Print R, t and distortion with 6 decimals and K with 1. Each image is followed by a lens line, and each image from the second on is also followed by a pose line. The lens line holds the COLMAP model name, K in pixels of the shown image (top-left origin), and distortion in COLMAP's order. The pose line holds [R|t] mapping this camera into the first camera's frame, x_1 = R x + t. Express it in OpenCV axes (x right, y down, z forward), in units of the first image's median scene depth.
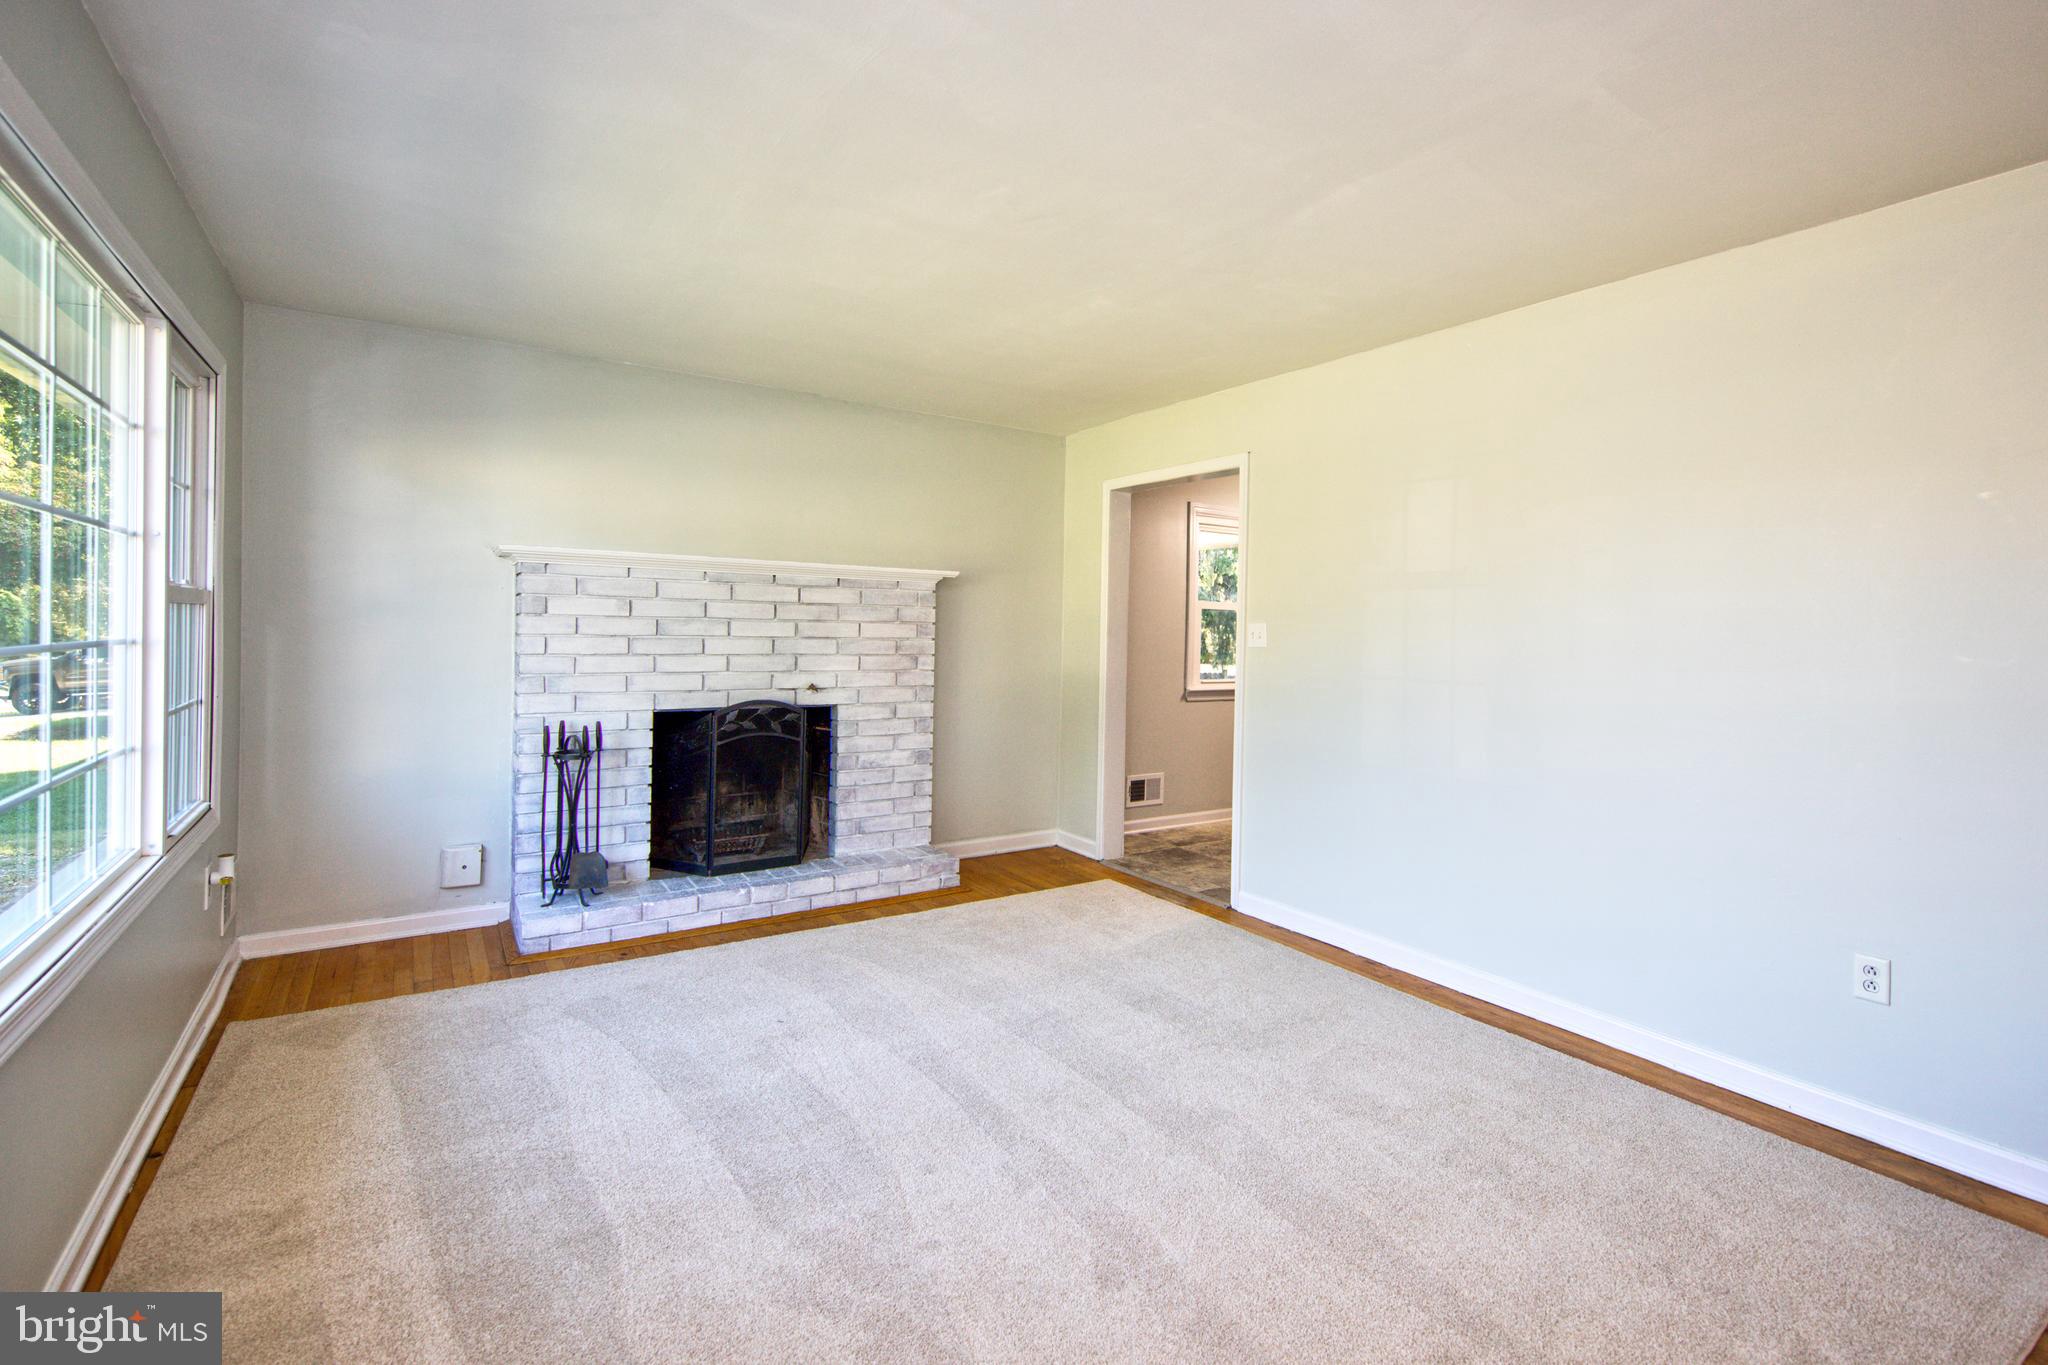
lens RADIAL K [[950.7, 0, 1065.8], [0, 950.7, 631.1], [0, 0, 1]] dist [0.008878, 0.000015]
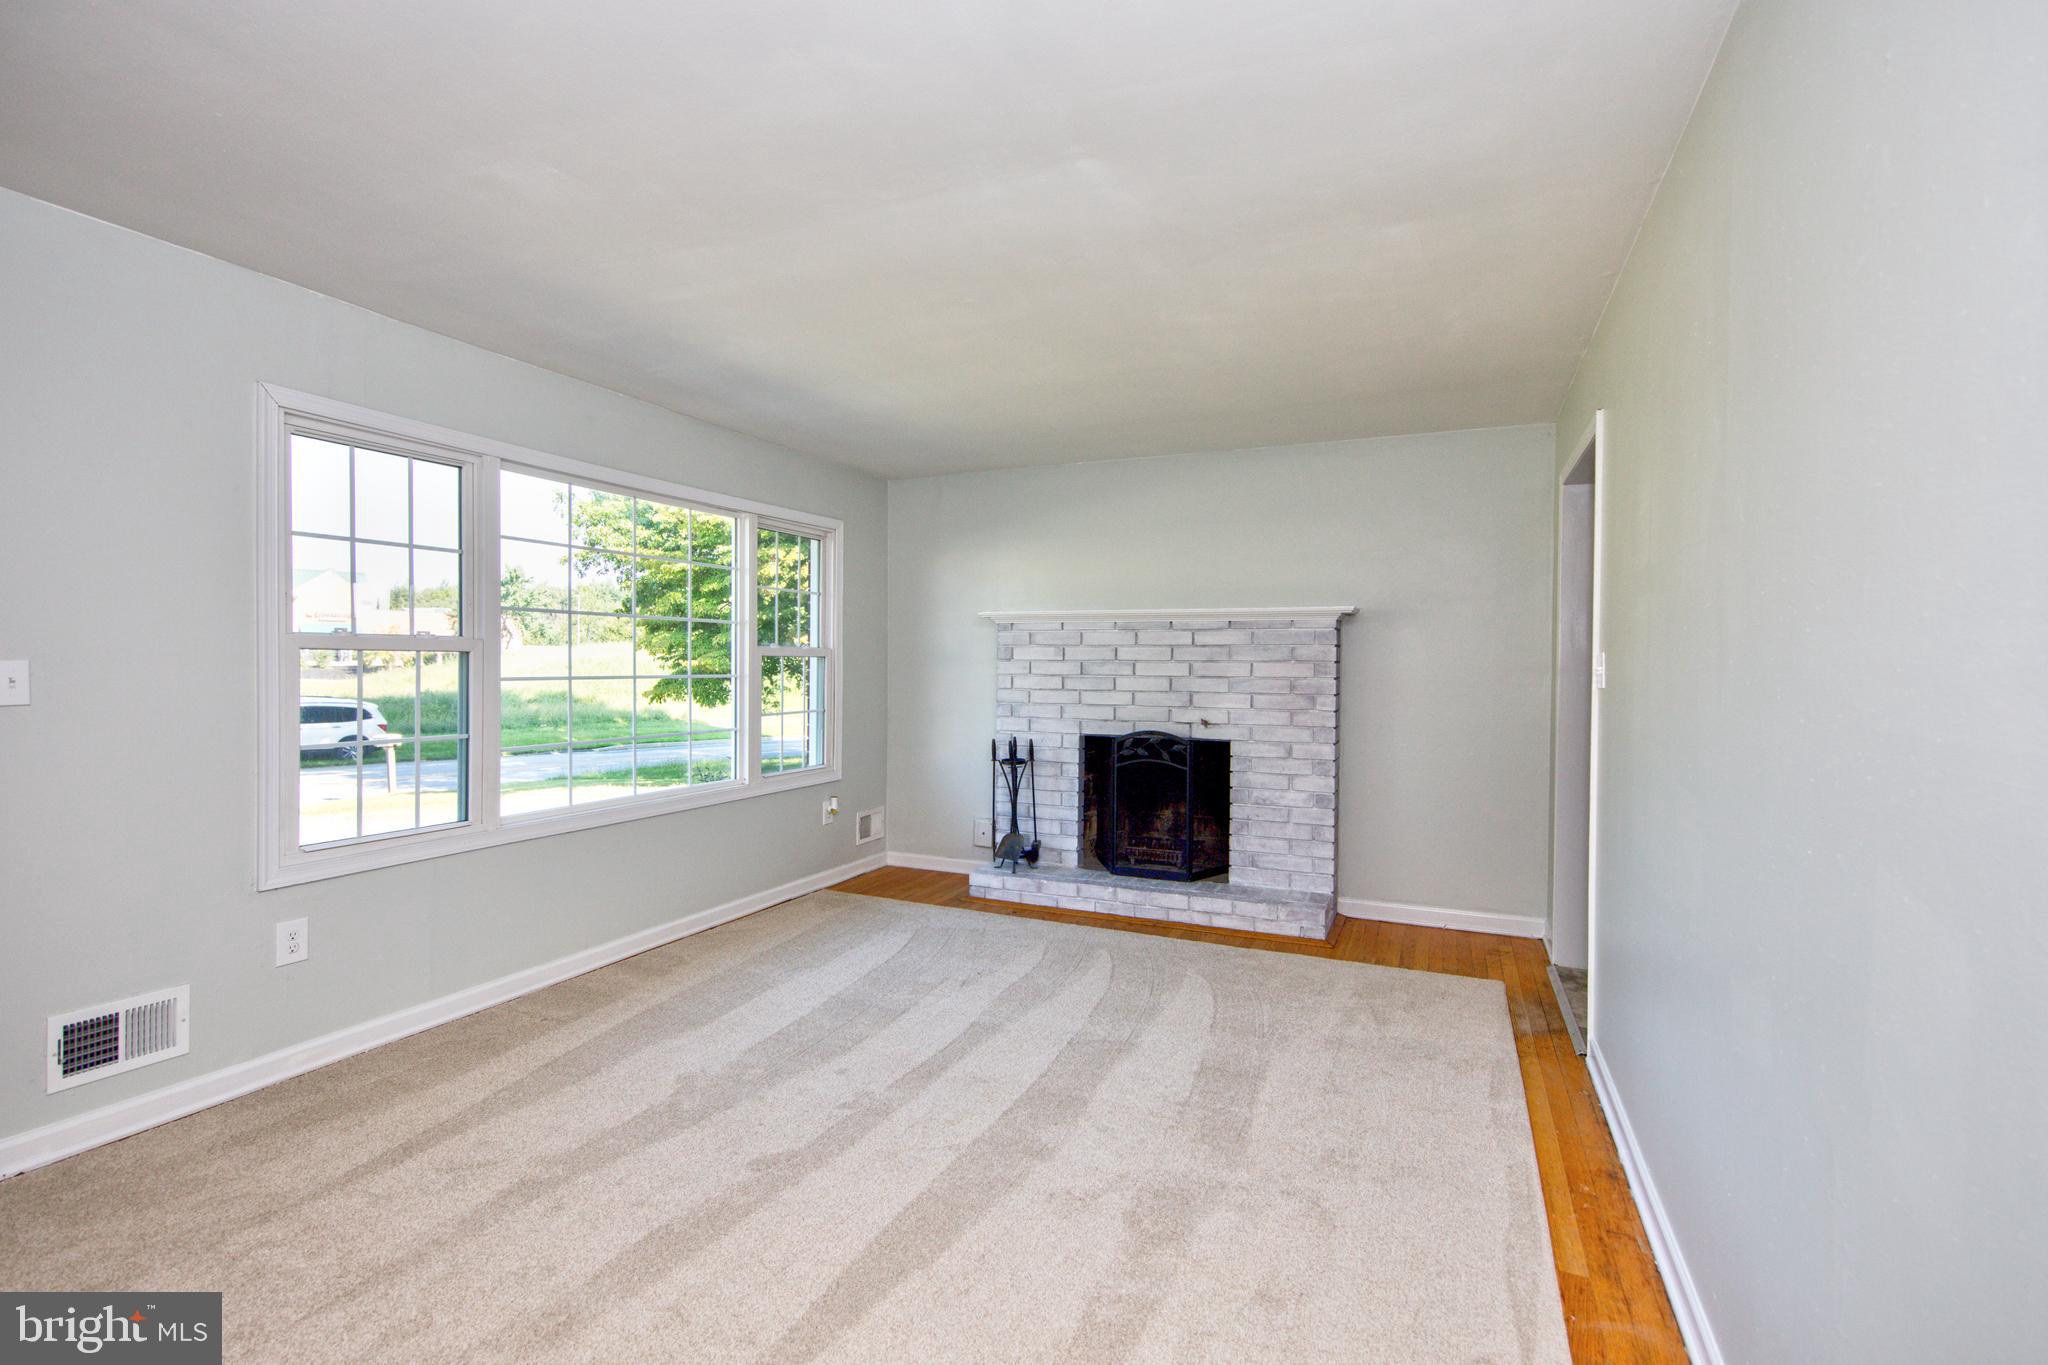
lens RADIAL K [[945.8, 0, 1026.1], [0, 945.8, 676.7], [0, 0, 1]] dist [0.005557, 0.000044]
pose [[0.510195, -0.002946, -0.860054, 0.573973], [0.001615, 0.999996, -0.002467, 0.009216], [0.860057, -0.000130, 0.510197, 0.280601]]
